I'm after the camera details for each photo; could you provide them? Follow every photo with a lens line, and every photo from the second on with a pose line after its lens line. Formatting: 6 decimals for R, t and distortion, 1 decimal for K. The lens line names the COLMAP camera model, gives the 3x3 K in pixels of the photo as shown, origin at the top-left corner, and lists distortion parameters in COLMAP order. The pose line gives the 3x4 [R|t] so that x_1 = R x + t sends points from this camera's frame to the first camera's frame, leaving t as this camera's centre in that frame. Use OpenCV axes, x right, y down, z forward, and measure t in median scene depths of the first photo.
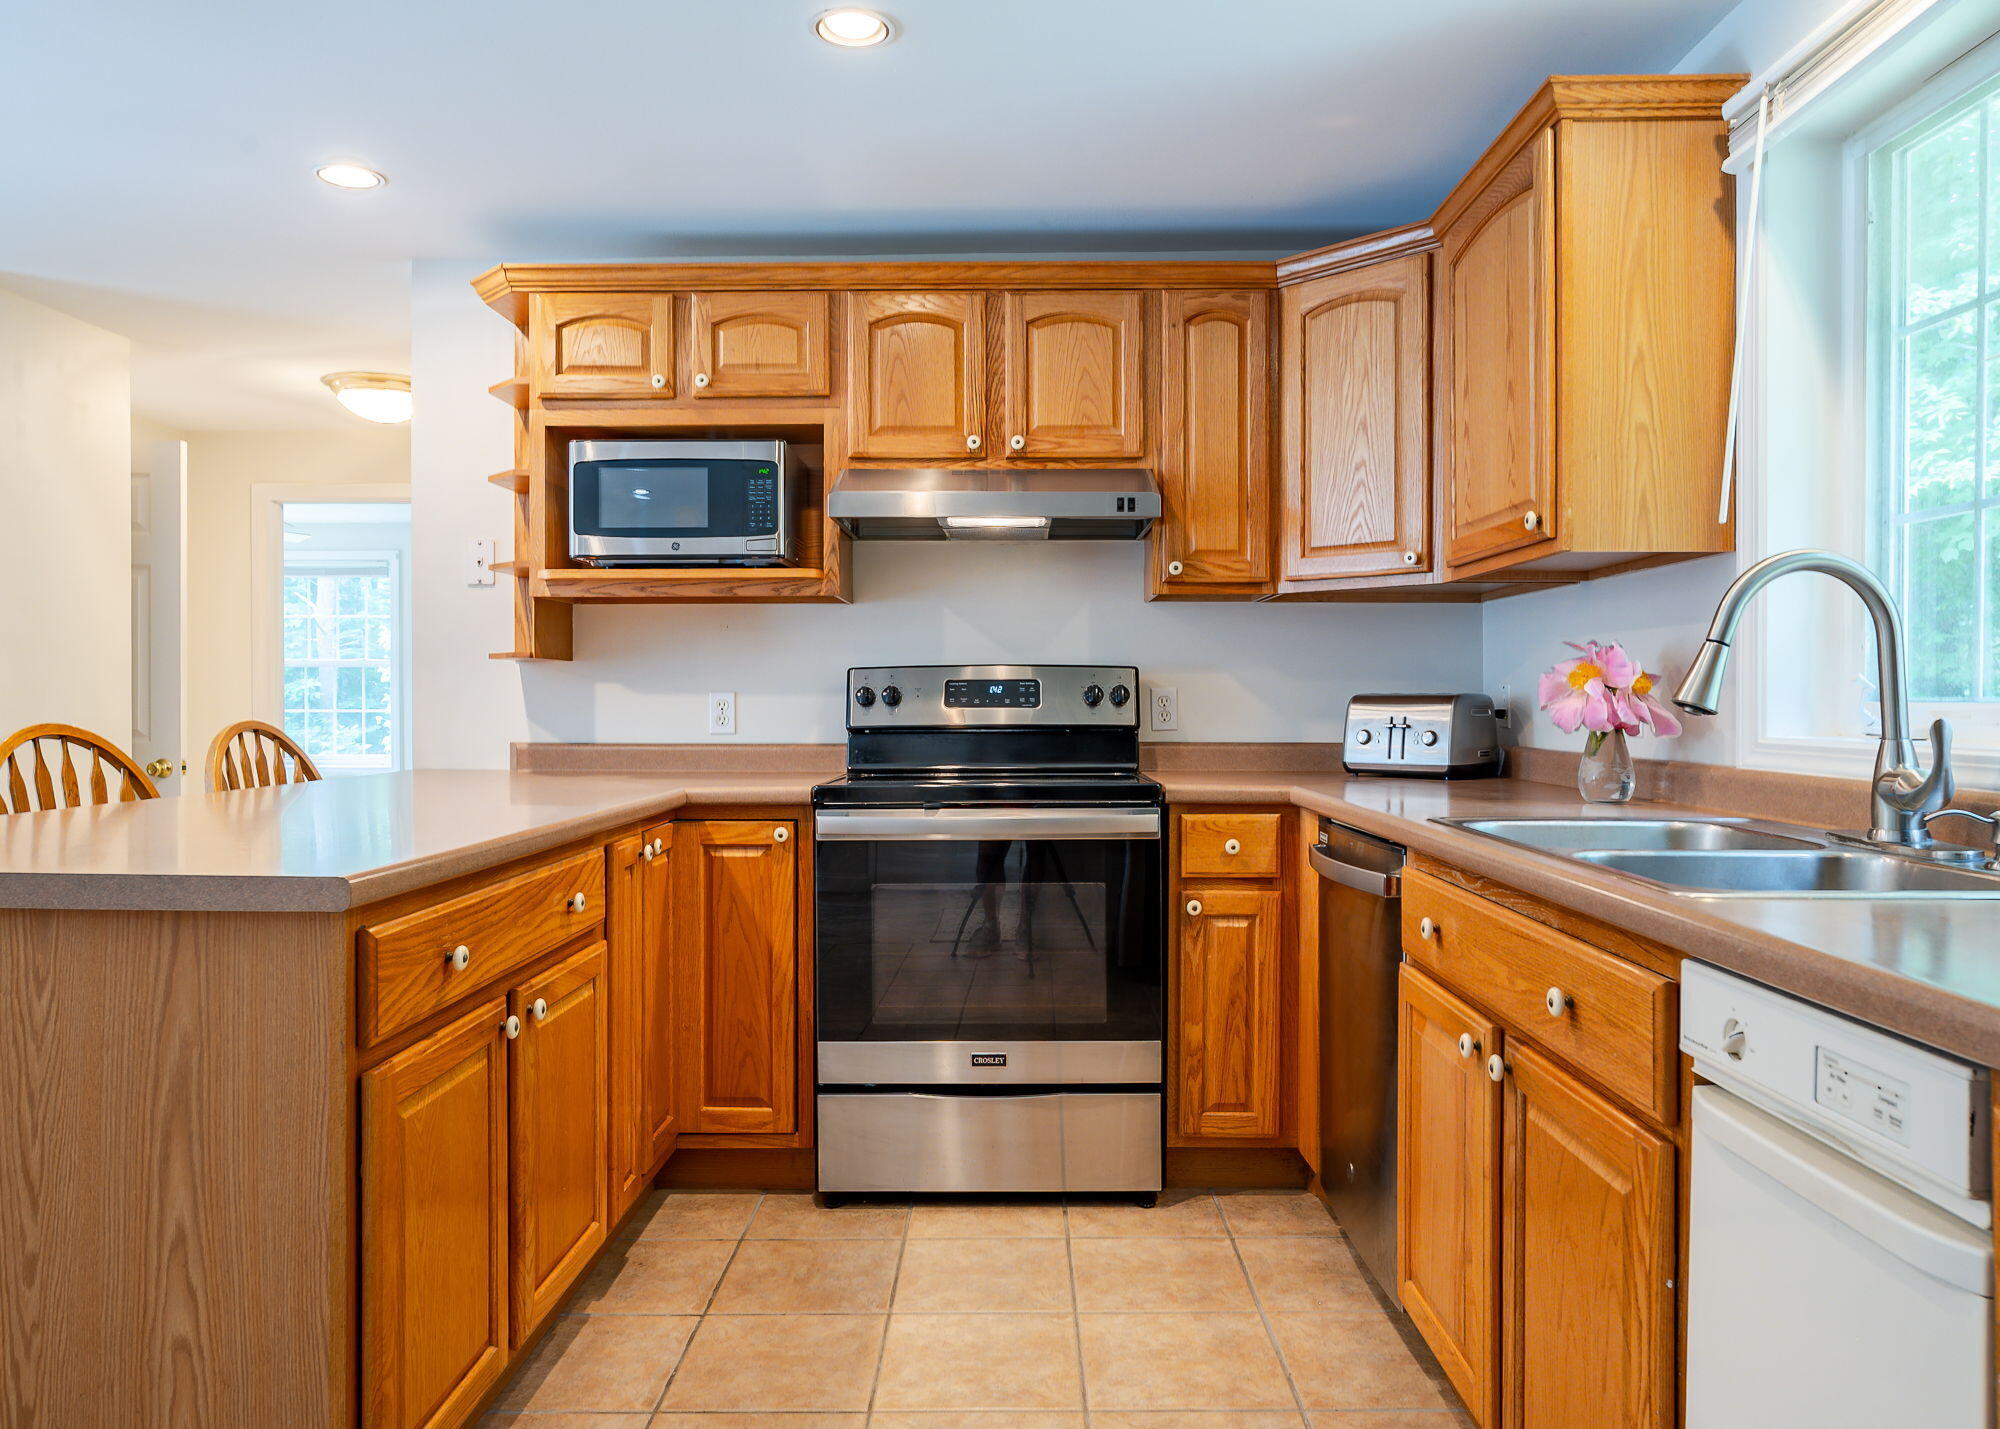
lens RADIAL K [[1069.1, 0, 1002.1], [0, 1069.1, 710.0], [0, 0, 1]] dist [-0.027624, 0.005118]
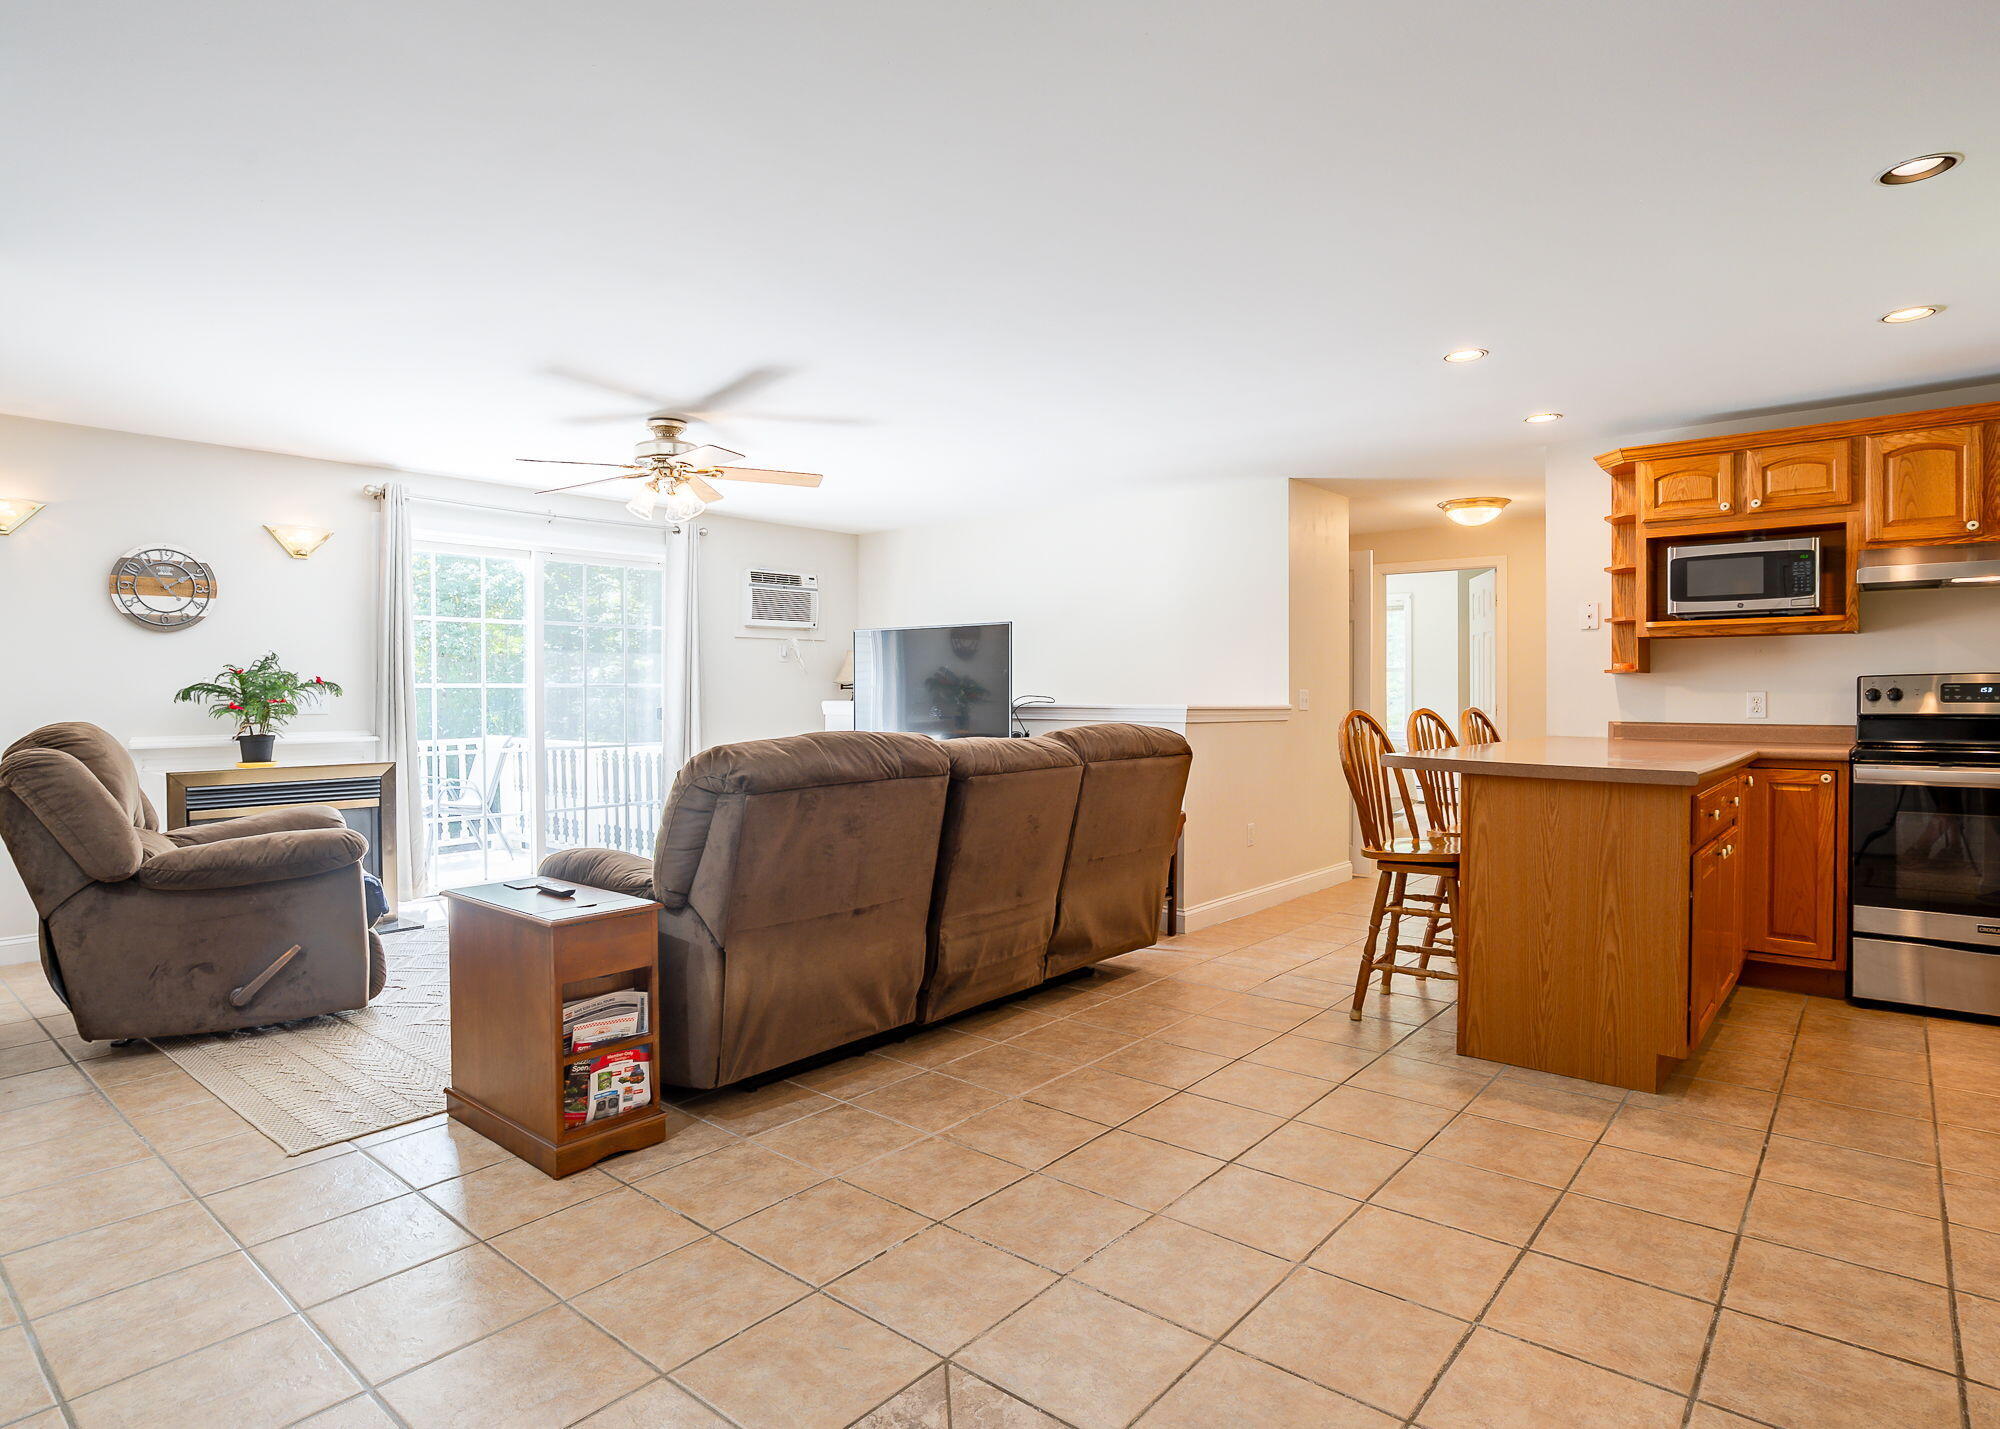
lens RADIAL K [[1069.1, 0, 1003.4], [0, 1069.1, 704.3], [0, 0, 1]] dist [-0.027624, 0.005118]
pose [[0.790536, 0.004295, -0.612401, -0.202545], [-0.000892, 0.999982, 0.005862, -0.006862], [0.612415, -0.004087, 0.790526, -1.007496]]
